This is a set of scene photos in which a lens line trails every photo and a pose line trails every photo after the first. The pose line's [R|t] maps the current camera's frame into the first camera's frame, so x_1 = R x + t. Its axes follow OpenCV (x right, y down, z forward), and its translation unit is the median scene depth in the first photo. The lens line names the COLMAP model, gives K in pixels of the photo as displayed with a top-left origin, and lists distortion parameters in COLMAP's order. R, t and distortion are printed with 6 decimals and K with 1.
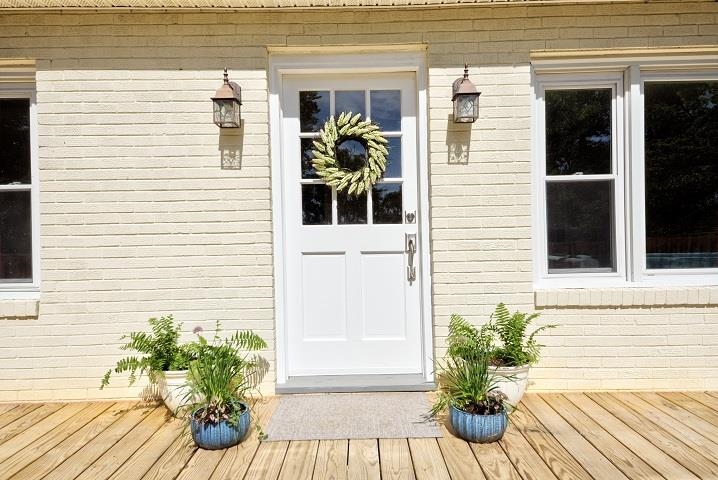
lens RADIAL K [[469.2, 0, 358.2], [0, 469.2, 237.2], [0, 0, 1]] dist [0.030386, -0.013758]
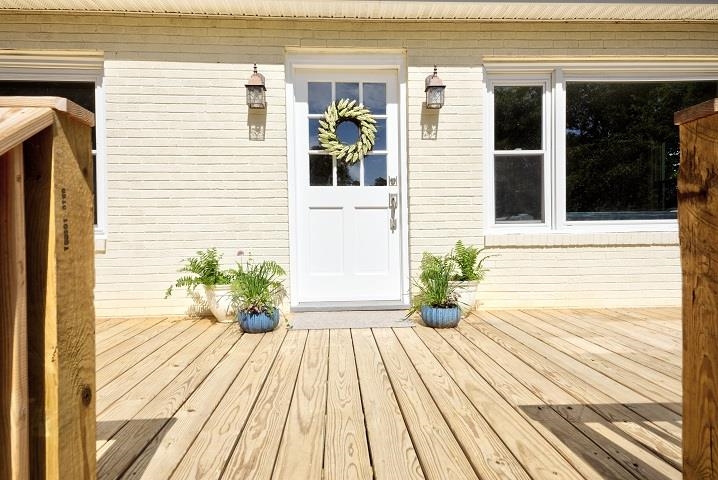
lens RADIAL K [[469.2, 0, 360.6], [0, 469.2, 239.1], [0, 0, 1]] dist [0.030386, -0.013758]
pose [[0.998181, 0.005691, 0.060027, -0.059952], [-0.006200, 0.999946, 0.008304, 0.116583], [-0.059976, -0.008661, 0.998162, -0.321388]]
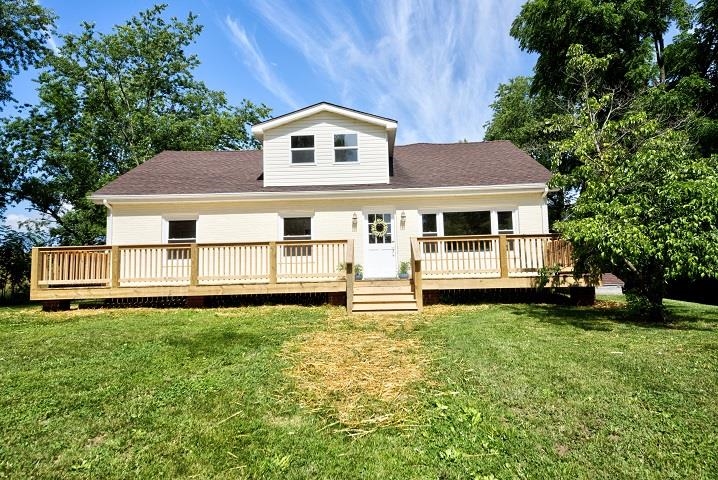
lens RADIAL K [[469.2, 0, 359.8], [0, 469.2, 237.9], [0, 0, 1]] dist [0.030386, -0.013758]
pose [[0.999691, -0.008460, -0.023368, -0.108942], [0.006966, 0.997971, -0.063289, 0.216769], [0.023856, 0.063106, 0.997722, -3.717566]]
